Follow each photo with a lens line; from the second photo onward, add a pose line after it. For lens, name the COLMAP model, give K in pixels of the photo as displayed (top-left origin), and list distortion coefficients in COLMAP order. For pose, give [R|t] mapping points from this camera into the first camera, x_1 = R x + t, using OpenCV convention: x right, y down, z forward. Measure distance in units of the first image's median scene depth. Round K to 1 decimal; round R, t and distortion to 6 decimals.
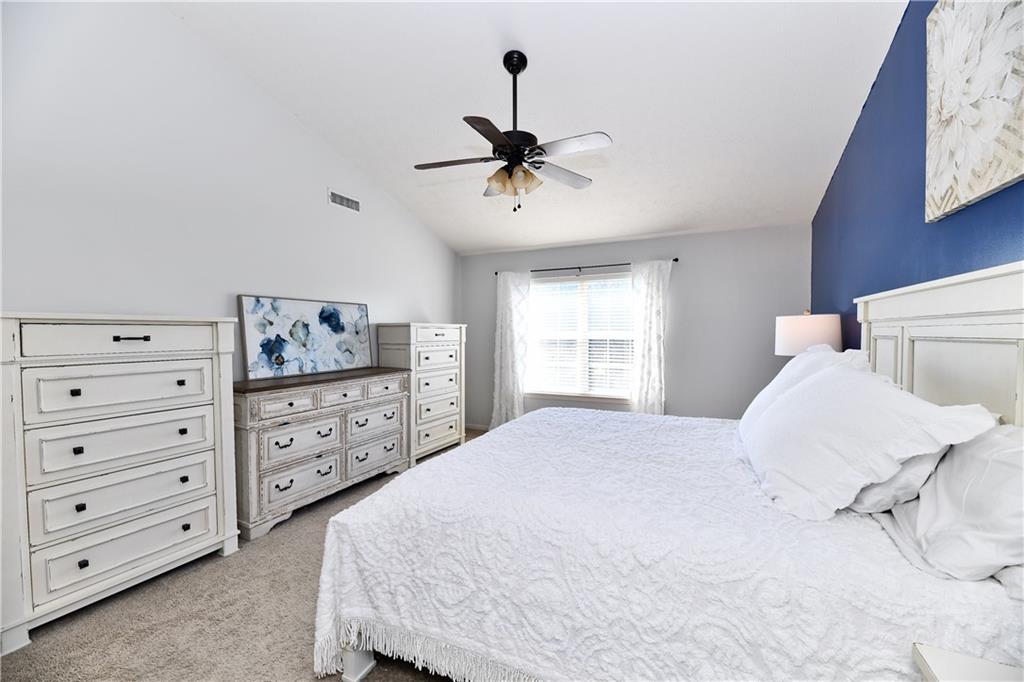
lens RADIAL K [[411.5, 0, 512.0], [0, 411.5, 341.0], [0, 0, 1]] dist [-0.000313, -0.000205]
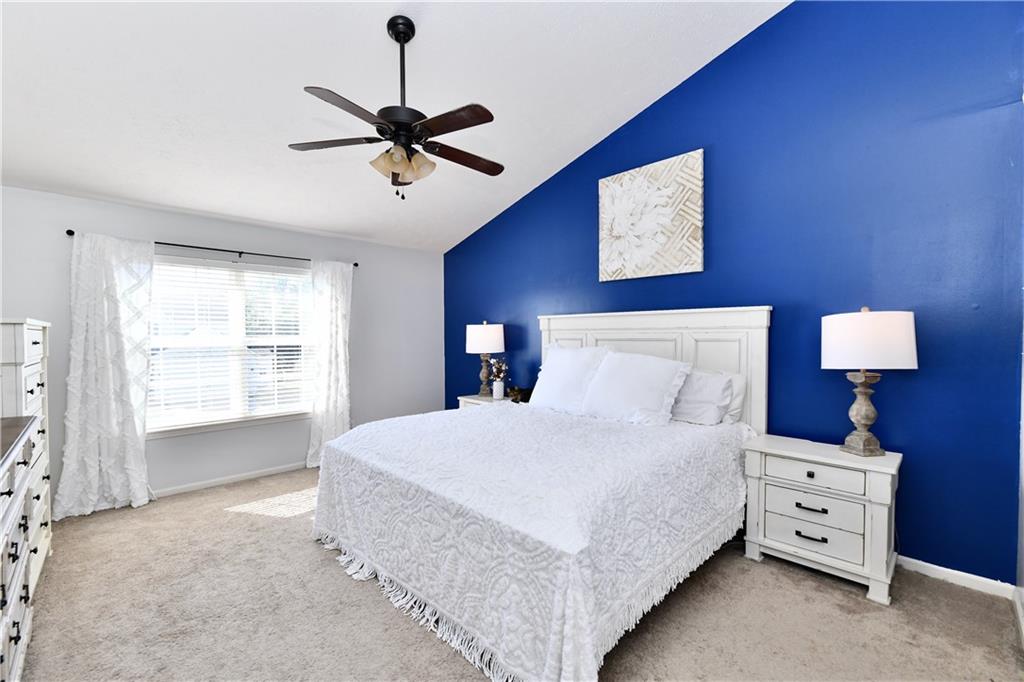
lens RADIAL K [[435.4, 0, 509.9], [0, 435.4, 344.5], [0, 0, 1]] dist [0.001293, -0.003257]
pose [[0.346662, -0.016597, 0.937843, -0.468990], [0.022066, 0.999711, 0.009536, -0.004251], [-0.937730, 0.017389, 0.346928, 0.278183]]
